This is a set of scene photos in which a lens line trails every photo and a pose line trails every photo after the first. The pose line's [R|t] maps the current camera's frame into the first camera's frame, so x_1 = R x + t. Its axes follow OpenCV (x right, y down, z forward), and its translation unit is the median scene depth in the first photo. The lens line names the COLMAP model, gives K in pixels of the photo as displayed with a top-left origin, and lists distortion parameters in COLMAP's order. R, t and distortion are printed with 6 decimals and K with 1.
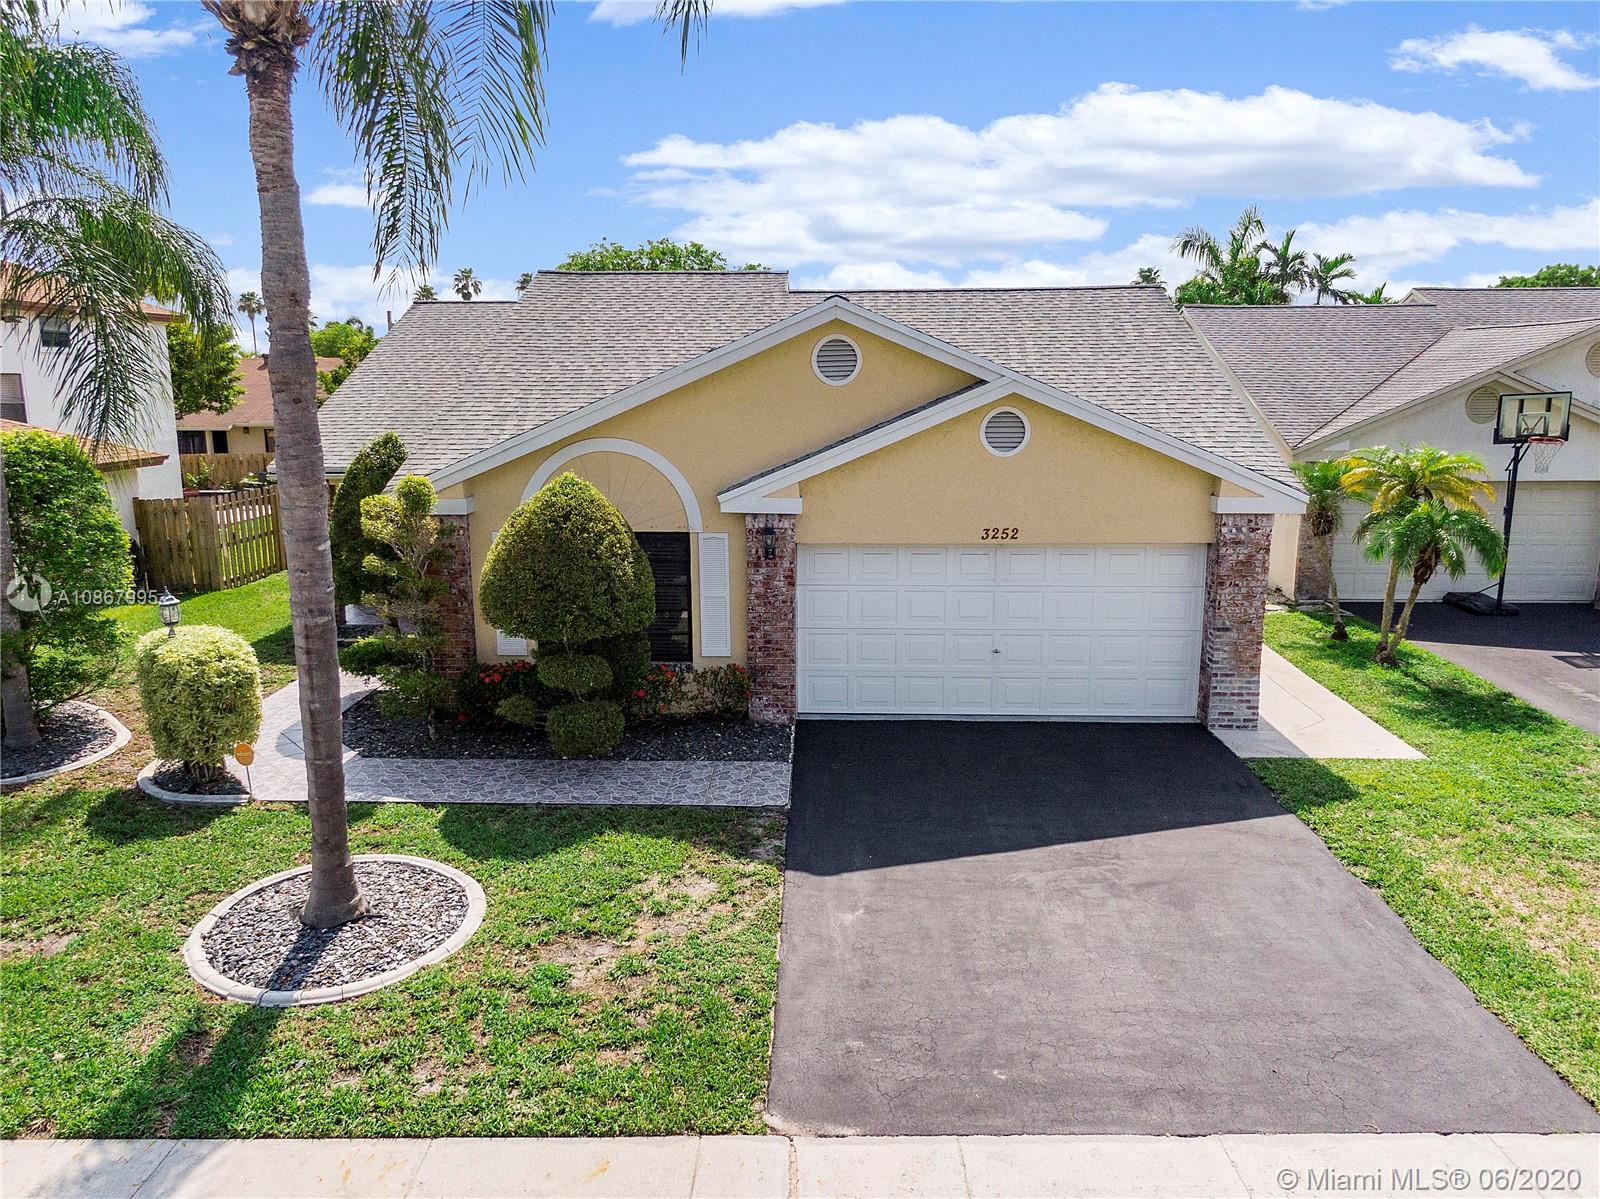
lens RADIAL K [[1131.1, 0, 800.0], [0, 1131.1, 599.5], [0, 0, 1]] dist [0.026446, -0.033347]
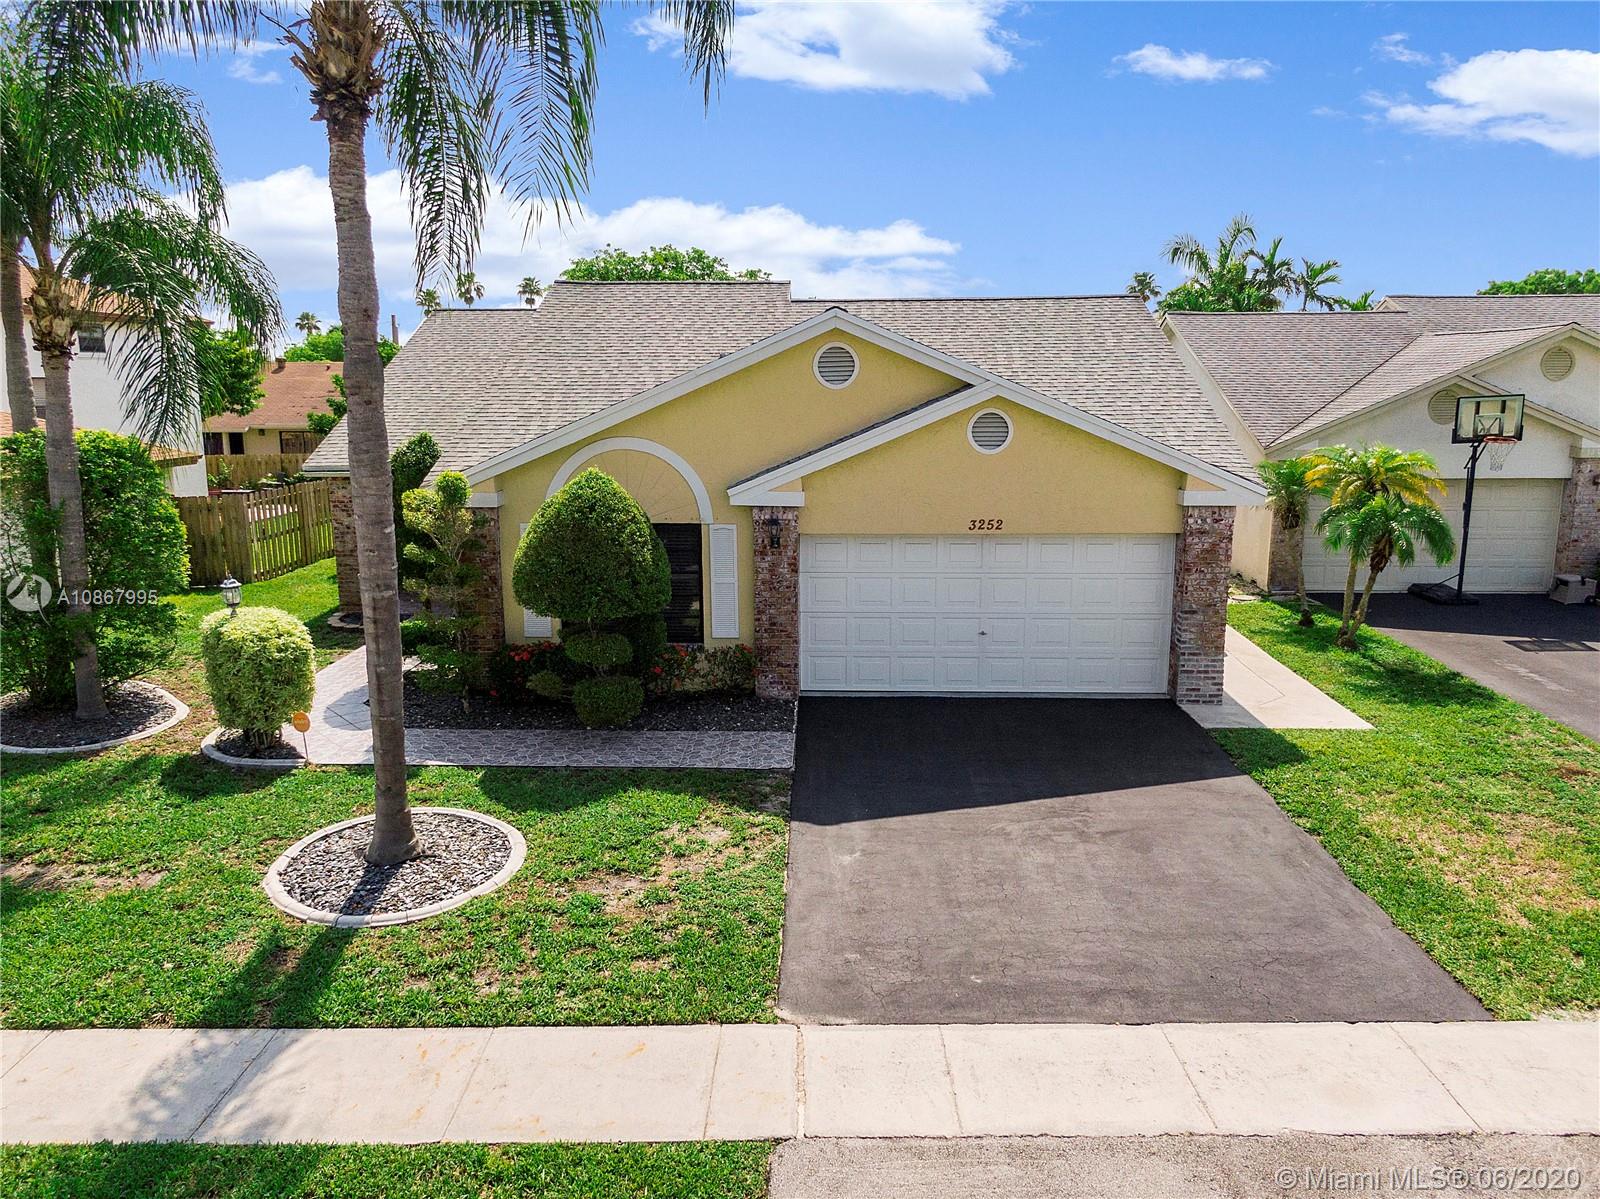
lens RADIAL K [[1131.1, 0, 800.0], [0, 1131.1, 599.5], [0, 0, 1]] dist [0.026446, -0.033347]
pose [[1.000000, -0.000364, 0.000788, -0.003683], [0.000366, 0.999997, -0.002573, 0.018359], [-0.000787, 0.002573, 0.999996, -0.099279]]
